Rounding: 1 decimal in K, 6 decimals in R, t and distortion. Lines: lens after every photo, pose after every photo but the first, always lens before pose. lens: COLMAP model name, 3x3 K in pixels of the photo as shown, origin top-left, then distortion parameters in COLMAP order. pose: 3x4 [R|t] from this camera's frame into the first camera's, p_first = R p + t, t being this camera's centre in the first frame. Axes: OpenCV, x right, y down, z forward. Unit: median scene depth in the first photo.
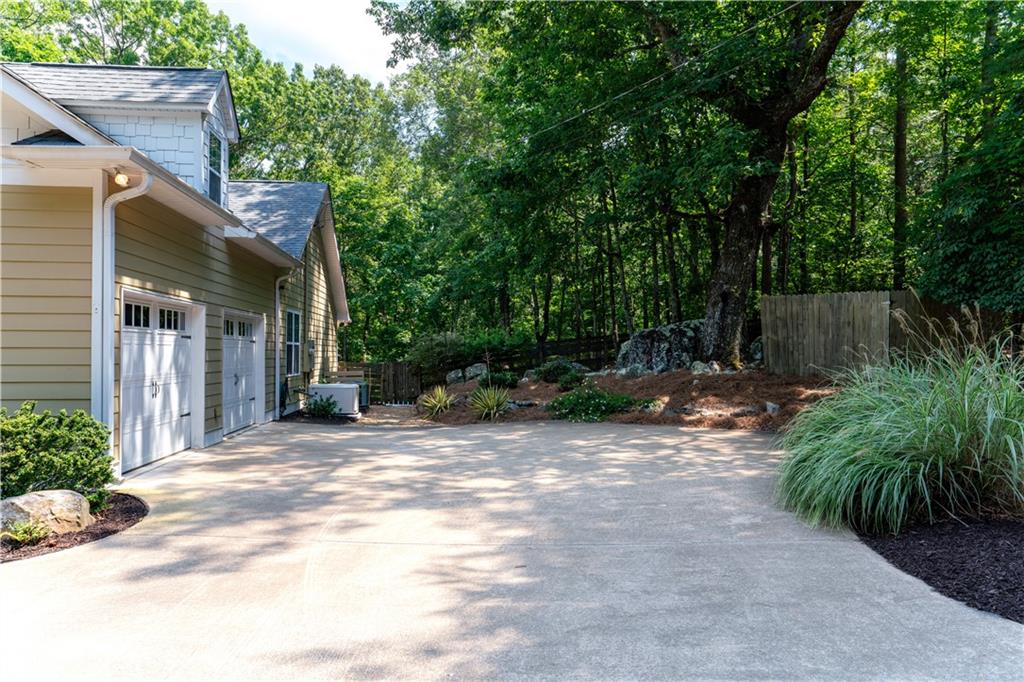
lens RADIAL K [[705.3, 0, 512.0], [0, 705.3, 341.0], [0, 0, 1]] dist [-0.004834, -0.001150]
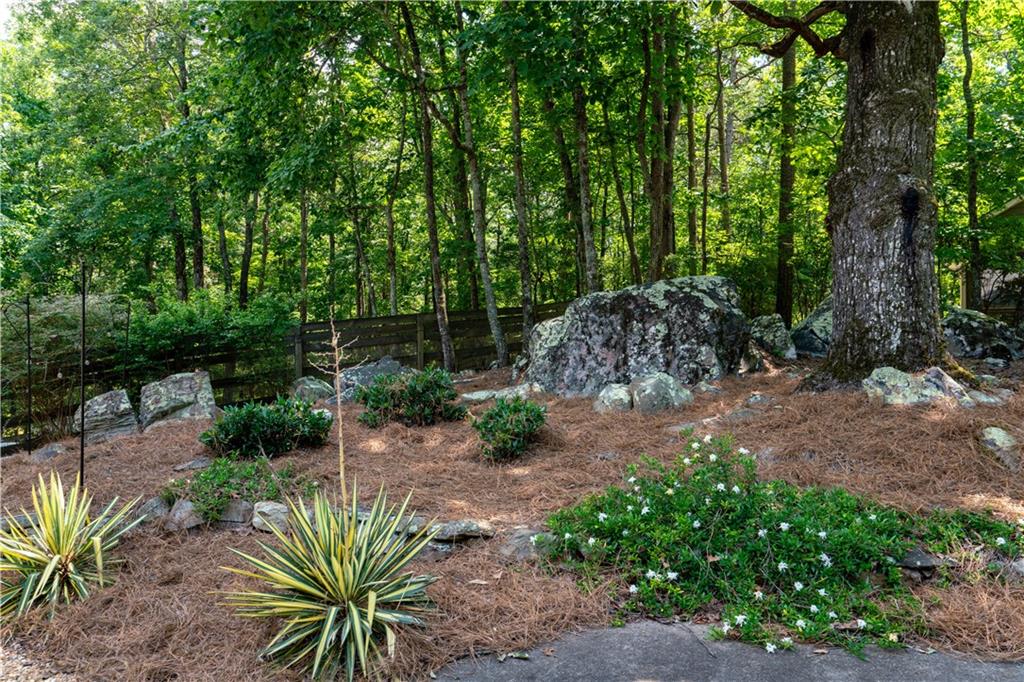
lens RADIAL K [[712.2, 0, 512.0], [0, 712.2, 341.0], [0, 0, 1]] dist [0.025085, 0.001184]
pose [[0.892419, 0.008961, 0.451119, -0.079415], [-0.012114, 0.999918, 0.004100, 0.015455], [-0.451046, -0.009124, 0.892454, 0.752051]]
